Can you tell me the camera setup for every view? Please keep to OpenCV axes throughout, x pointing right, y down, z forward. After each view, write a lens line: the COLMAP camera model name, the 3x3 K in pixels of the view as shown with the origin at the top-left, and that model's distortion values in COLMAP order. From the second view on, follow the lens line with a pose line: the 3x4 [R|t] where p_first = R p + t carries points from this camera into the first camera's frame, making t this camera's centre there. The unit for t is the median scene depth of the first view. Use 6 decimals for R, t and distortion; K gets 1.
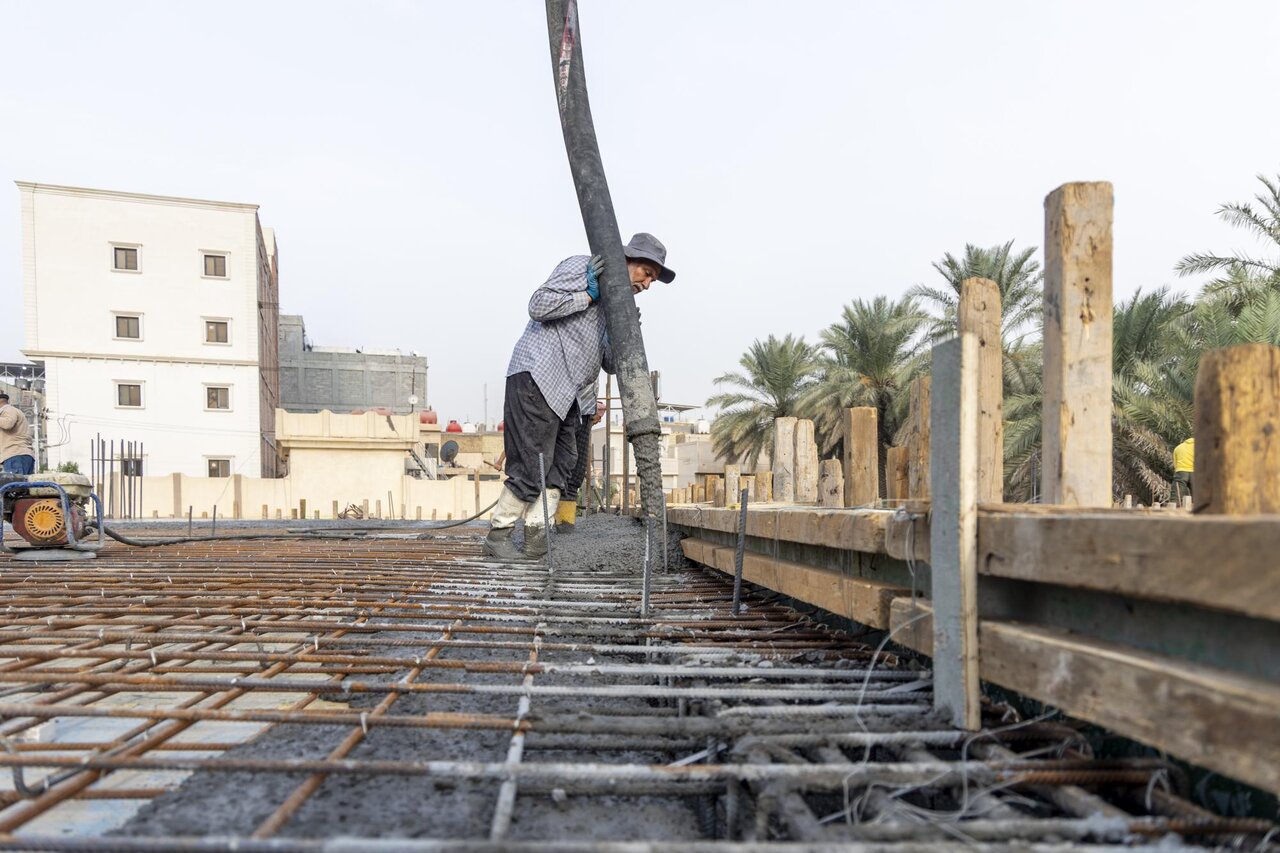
lens RADIAL K [[901.0, 0, 643.4], [0, 901.0, 540.8], [0, 0, 1]] dist [0.005666, 0.001012]
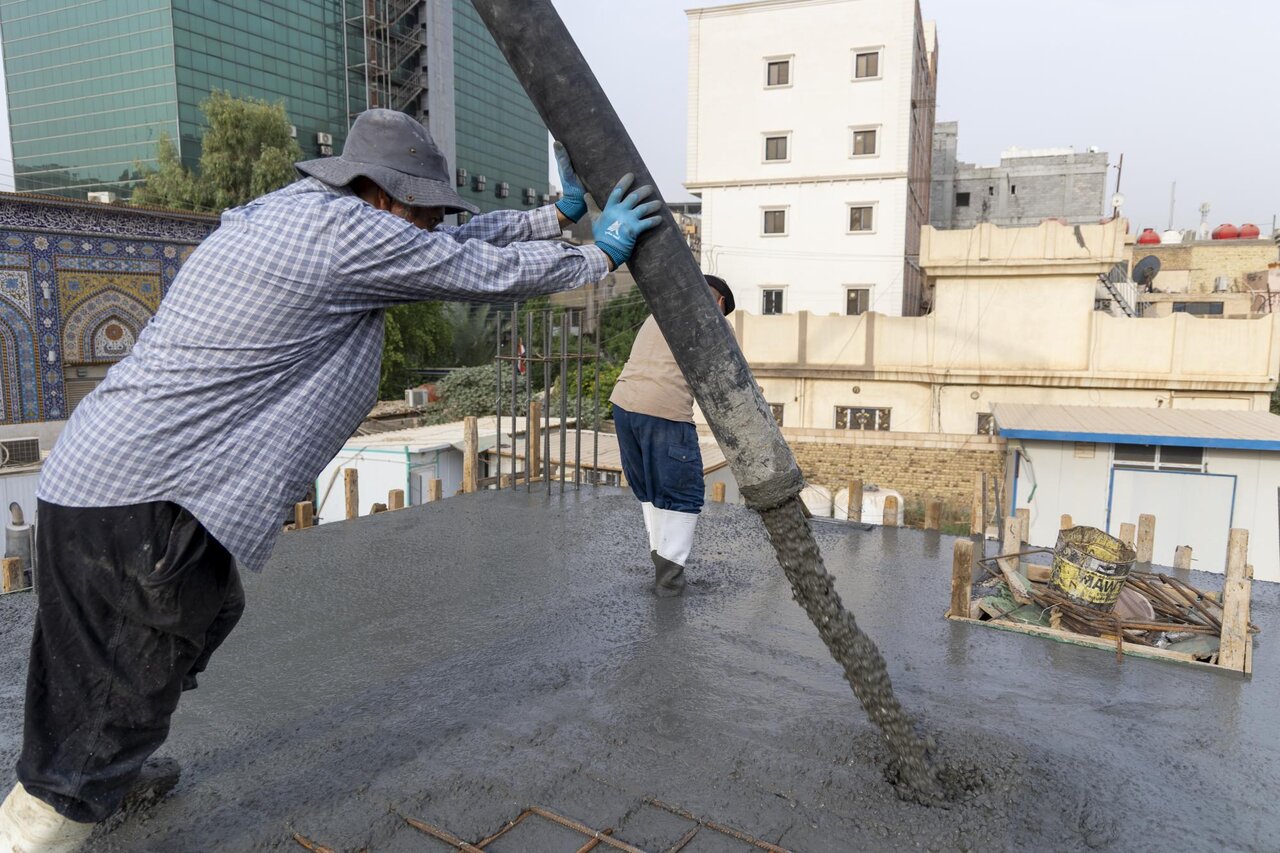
lens RADIAL K [[878.2, 0, 646.7], [0, 878.2, 434.5], [0, 0, 1]] dist [0.003016, 0.002519]
pose [[0.773282, 0.086496, -0.628135, -0.073552], [-0.031476, 0.994667, 0.098219, -0.025386], [0.633280, -0.056180, 0.771881, 0.187385]]
